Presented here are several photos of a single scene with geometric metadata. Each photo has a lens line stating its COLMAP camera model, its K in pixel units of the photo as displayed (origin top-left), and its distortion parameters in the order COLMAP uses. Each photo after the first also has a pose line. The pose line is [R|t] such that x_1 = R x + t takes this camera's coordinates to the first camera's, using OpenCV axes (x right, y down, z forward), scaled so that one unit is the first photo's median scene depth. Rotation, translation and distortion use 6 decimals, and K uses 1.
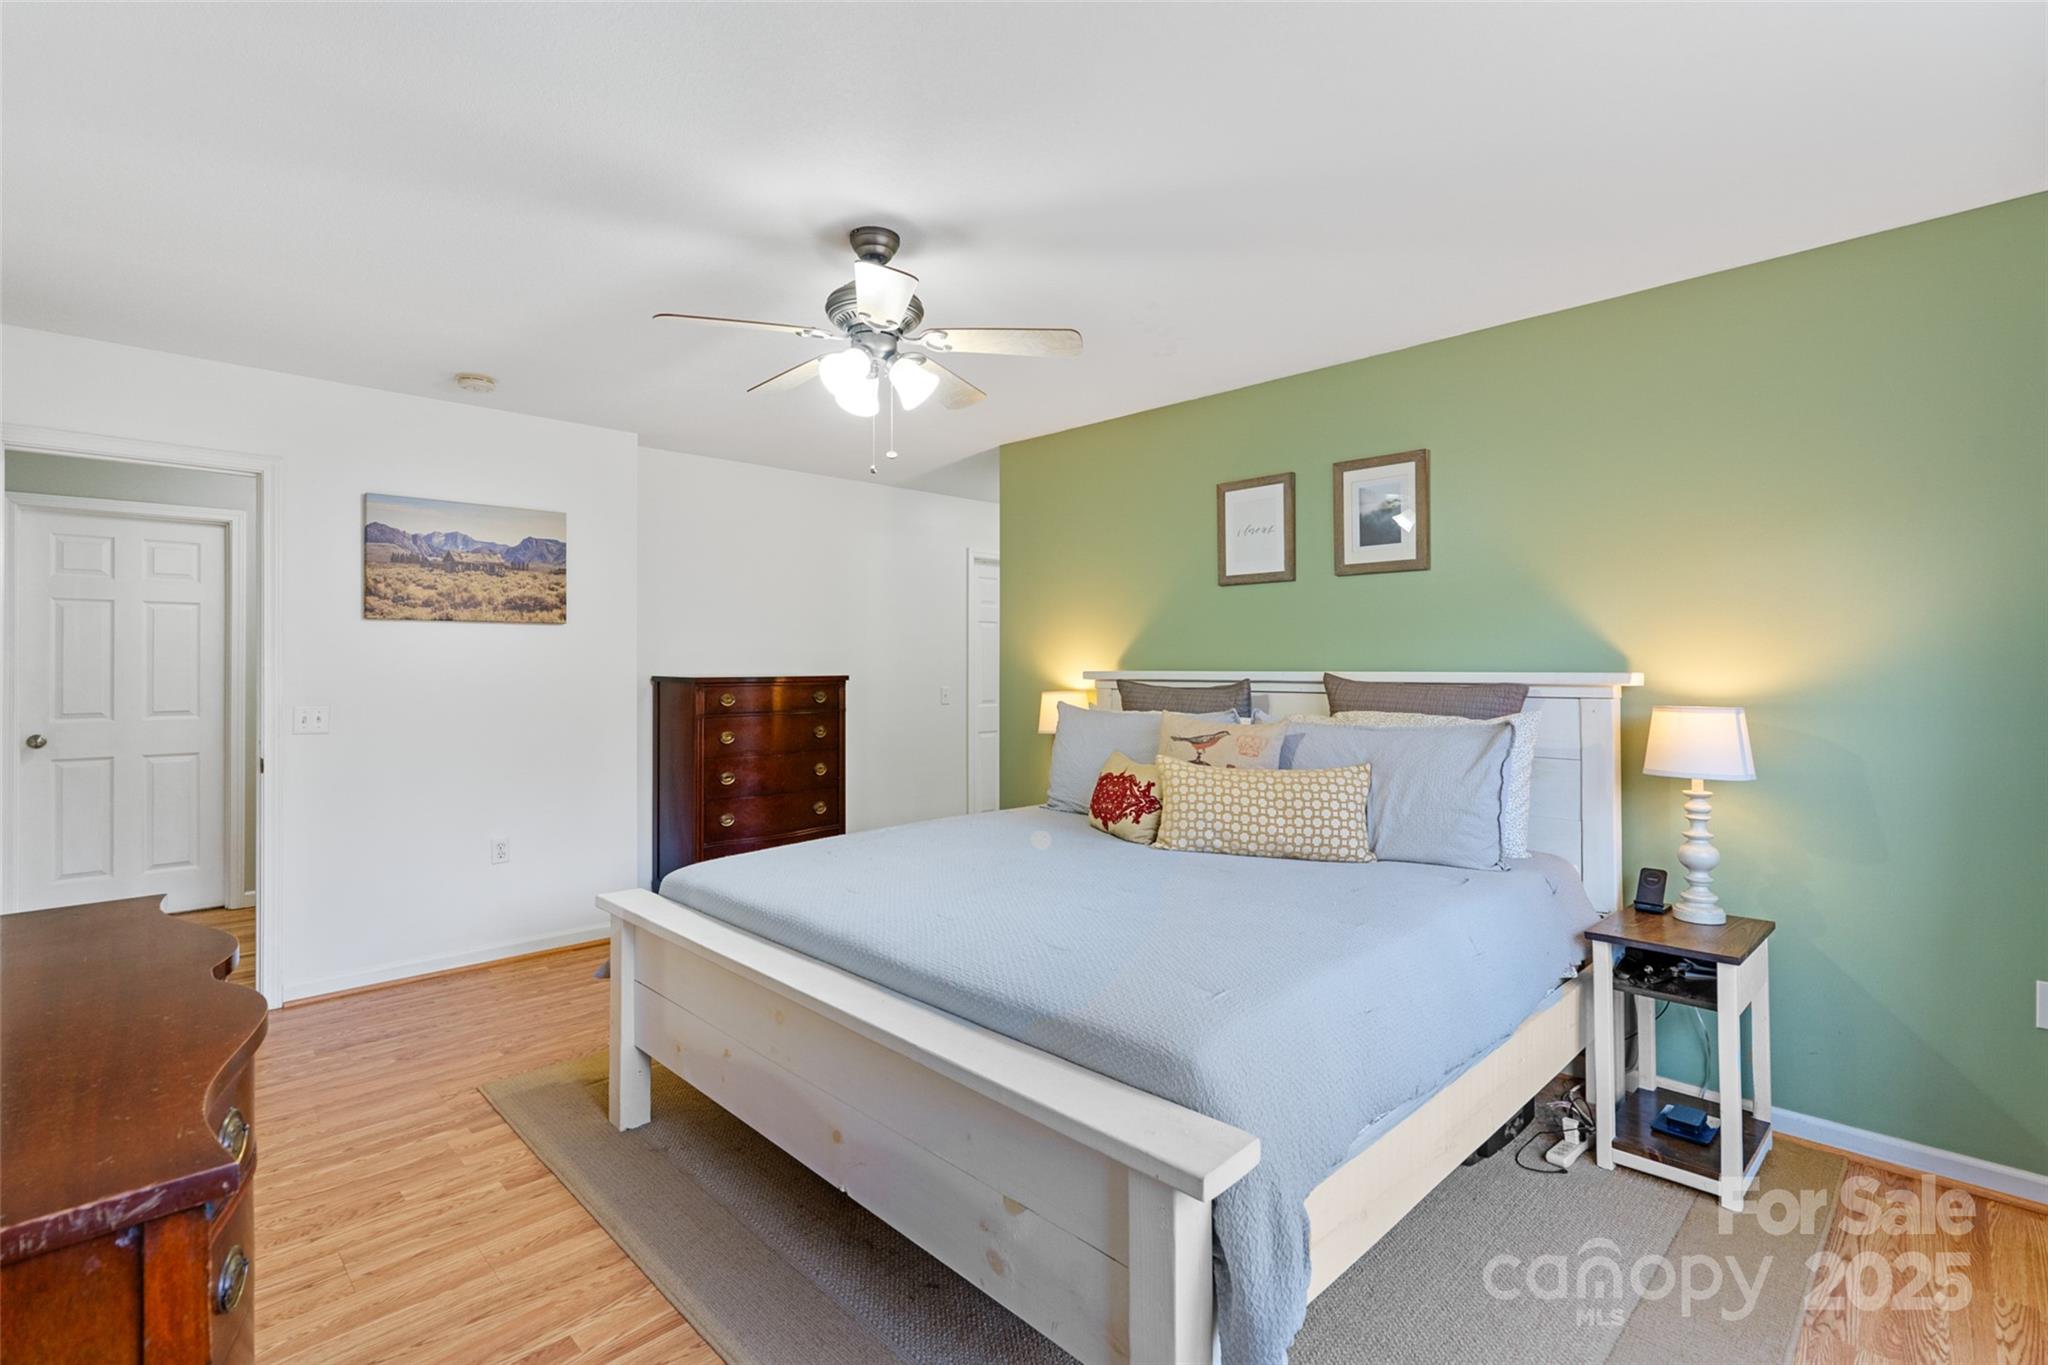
lens RADIAL K [[921.7, 0, 1012.8], [0, 921.7, 655.1], [0, 0, 1]] dist [-0.006765, 0.002392]
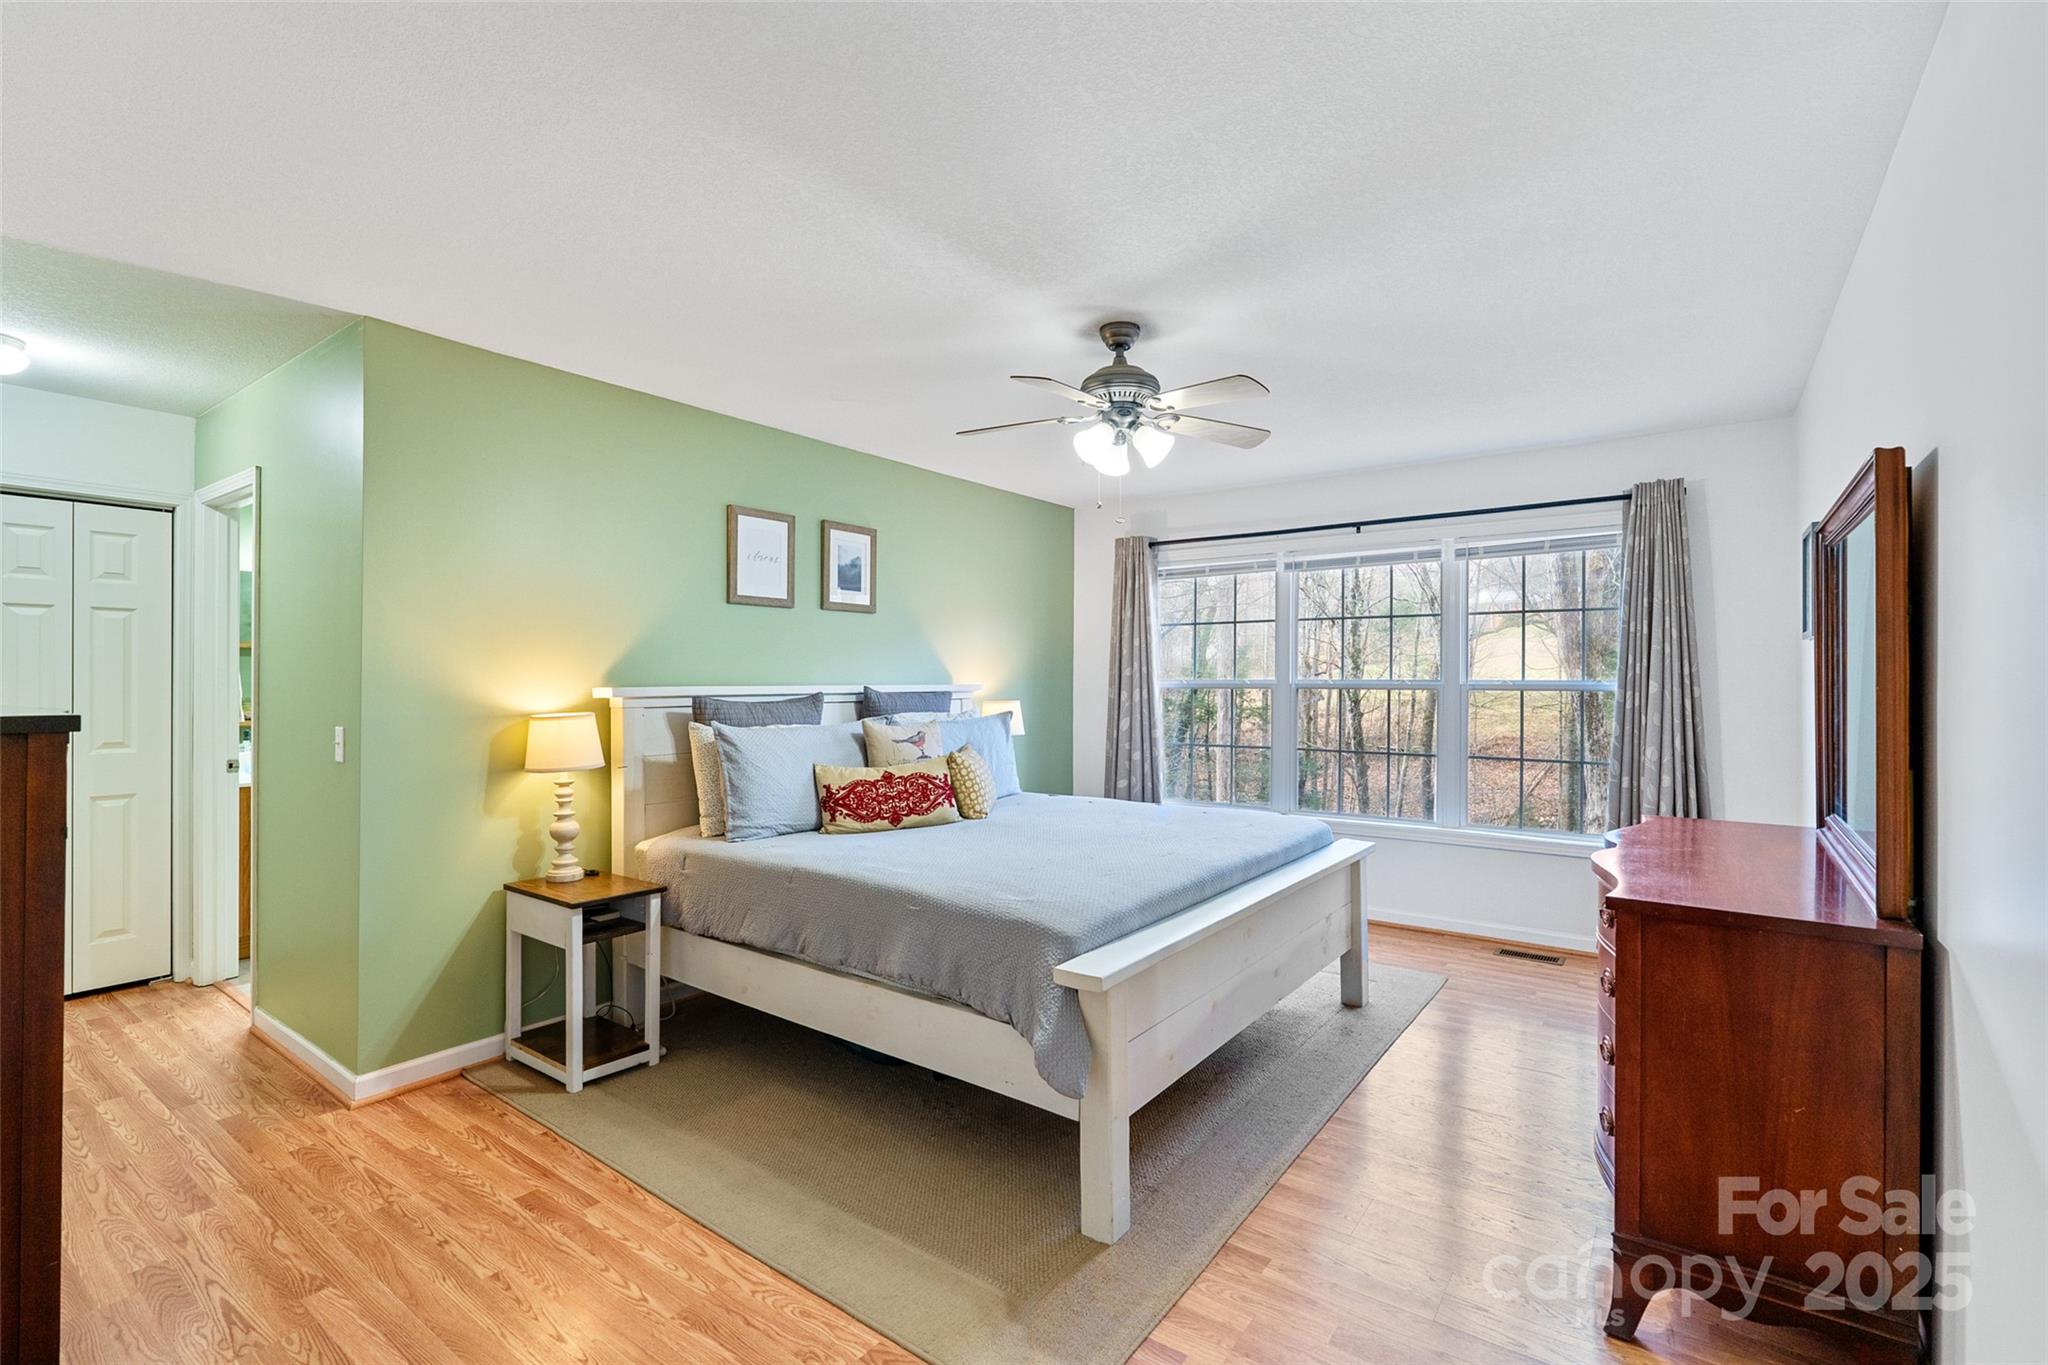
lens RADIAL K [[921.7, 0, 1024.4], [0, 921.7, 676.7], [0, 0, 1]] dist [-0.006765, 0.002392]
pose [[-0.171911, -0.001336, 0.985112, -0.953595], [-0.012670, 0.999919, -0.000855, 0.004832], [-0.985031, -0.012628, -0.171914, 0.953957]]
